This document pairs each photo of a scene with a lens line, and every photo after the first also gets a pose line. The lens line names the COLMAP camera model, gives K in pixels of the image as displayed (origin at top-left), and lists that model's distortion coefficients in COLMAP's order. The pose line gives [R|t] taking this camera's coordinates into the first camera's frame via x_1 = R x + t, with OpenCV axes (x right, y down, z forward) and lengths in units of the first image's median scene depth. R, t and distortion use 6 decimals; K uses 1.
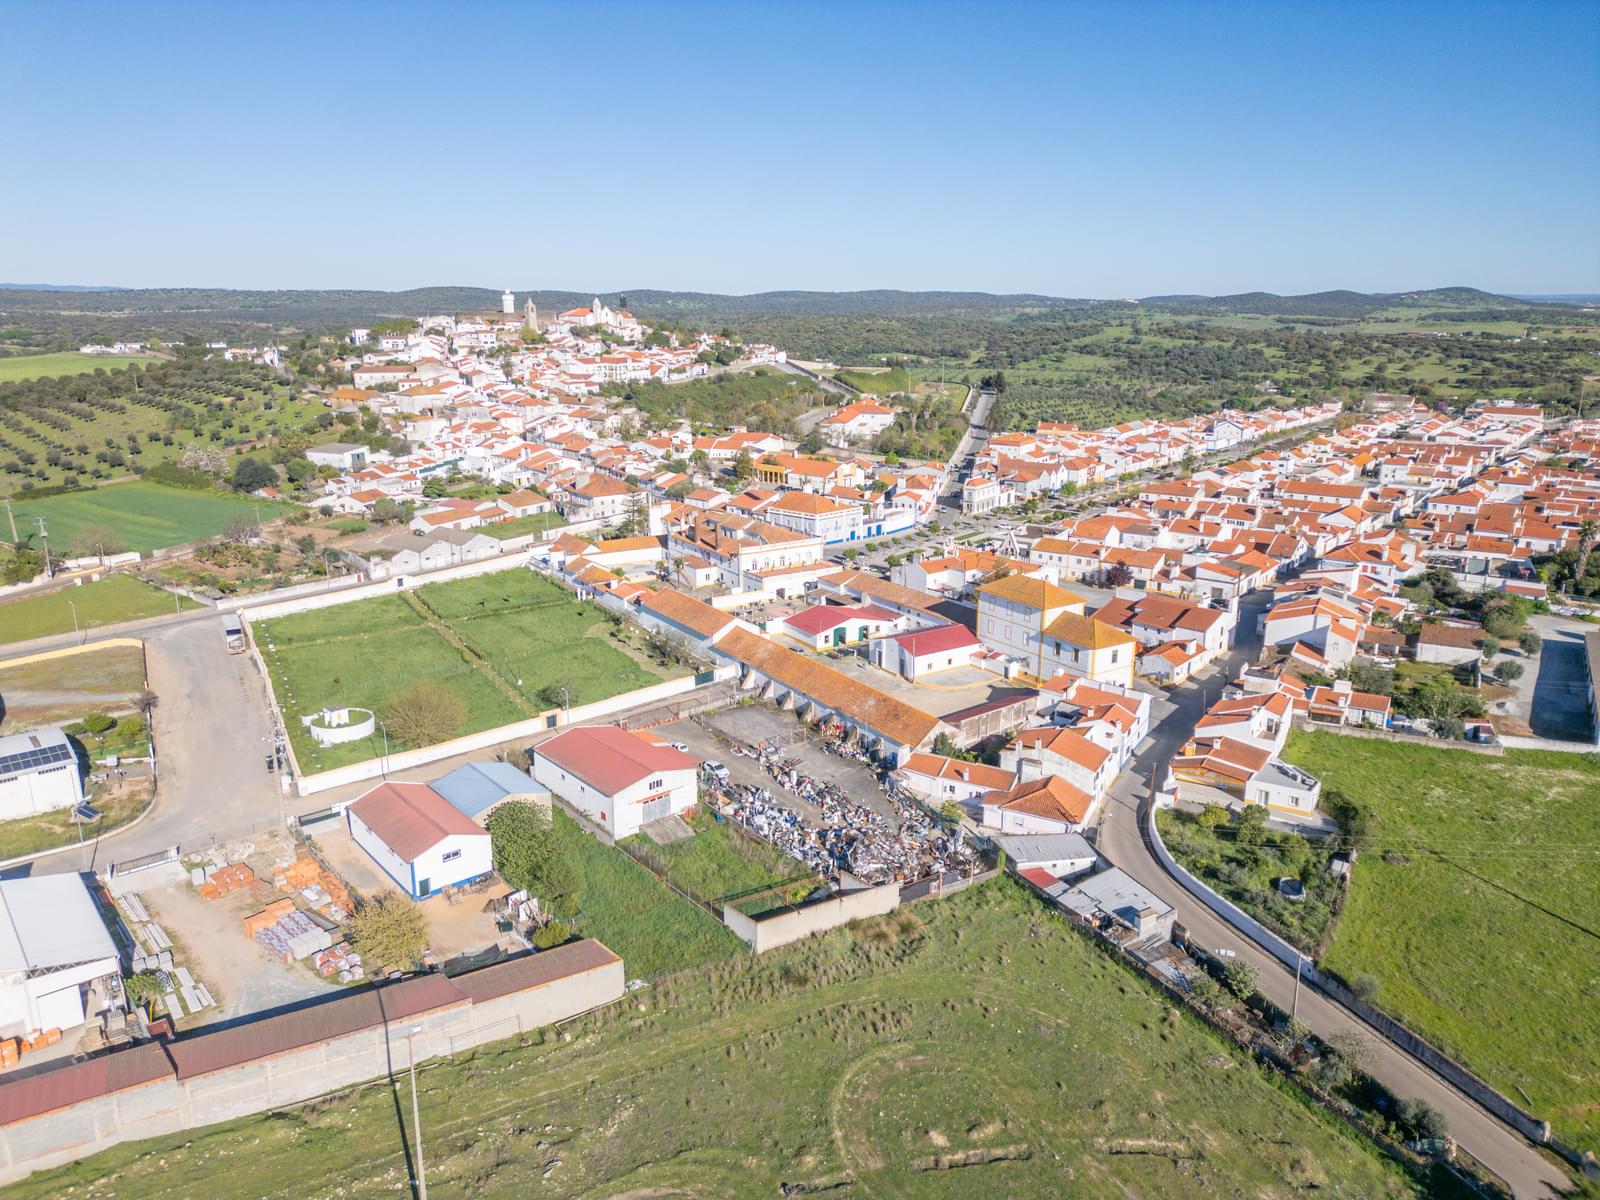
lens RADIAL K [[1116.9, 0, 816.9], [0, 1116.9, 602.8], [0, 0, 1]] dist [0.066312, -0.059938]
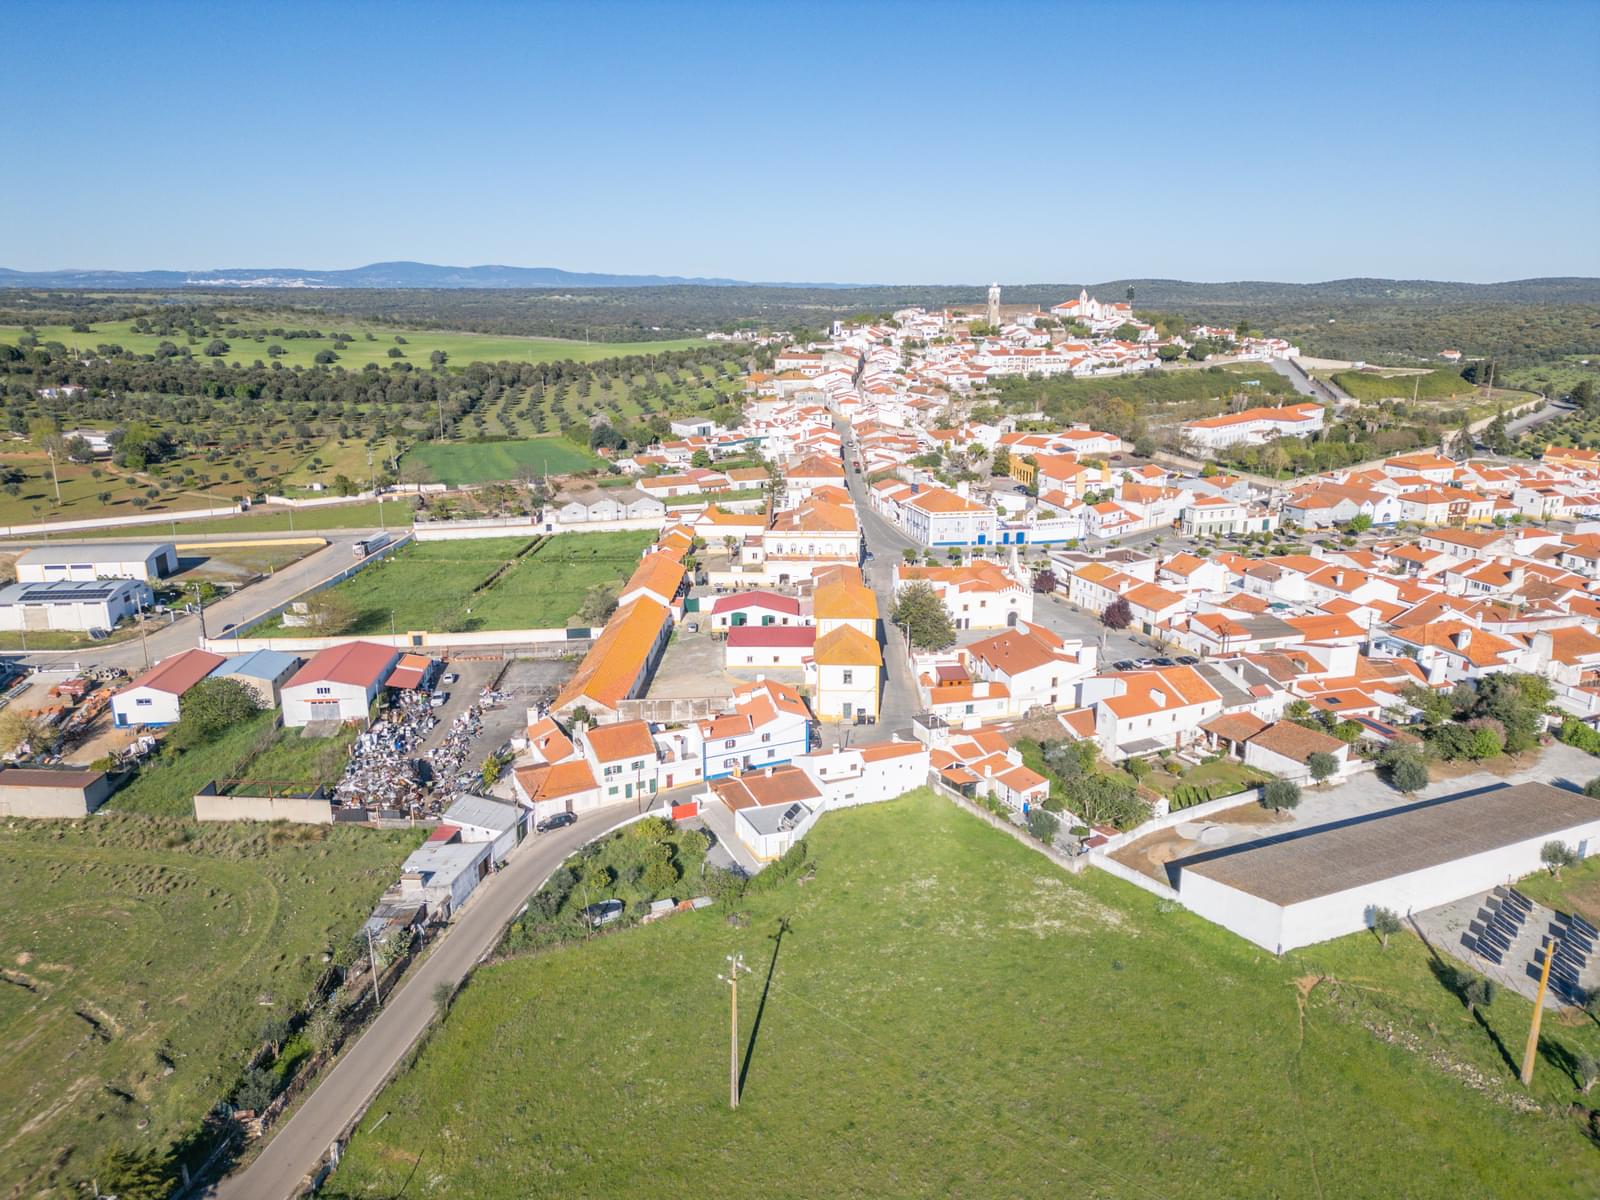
lens RADIAL K [[1116.9, 0, 789.3], [0, 1116.9, 599.2], [0, 0, 1]] dist [0.066312, -0.059938]
pose [[0.821203, 0.148786, -0.550897, 0.332359], [-0.147141, 0.987975, 0.047494, -0.024052], [0.551339, 0.042057, 0.833220, 0.092532]]
